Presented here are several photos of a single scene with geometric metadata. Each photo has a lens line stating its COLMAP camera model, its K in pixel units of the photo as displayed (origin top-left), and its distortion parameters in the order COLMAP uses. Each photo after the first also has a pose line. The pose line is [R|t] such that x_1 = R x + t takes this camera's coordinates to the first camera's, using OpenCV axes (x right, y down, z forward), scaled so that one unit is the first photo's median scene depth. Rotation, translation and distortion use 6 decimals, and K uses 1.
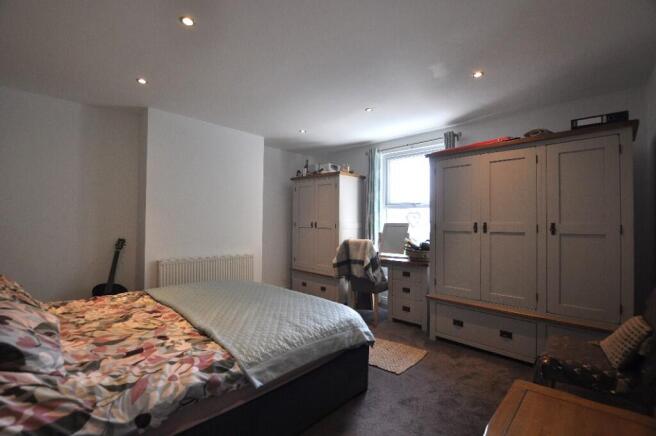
lens RADIAL K [[297.1, 0, 327.8], [0, 297.1, 217.1], [0, 0, 1]] dist [-0.016053, -0.000480]
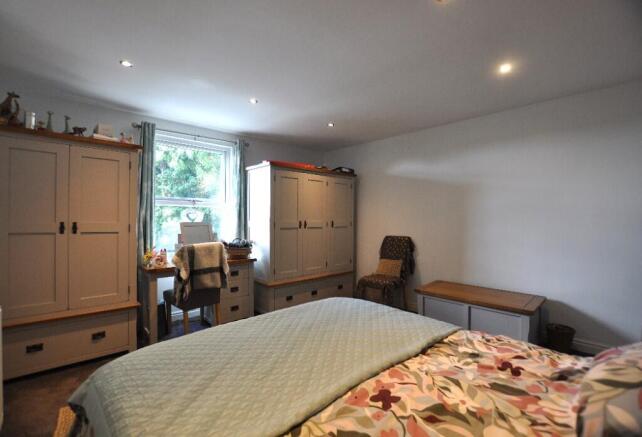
lens RADIAL K [[281.3, 0, 320.5], [0, 281.3, 220.5], [0, 0, 1]] dist [-0.031062, -0.000328]
pose [[0.066384, -0.003393, 0.997788, -0.655922], [-0.012076, 0.999918, 0.004203, 0.007734], [-0.997721, -0.012328, 0.066338, 0.659424]]
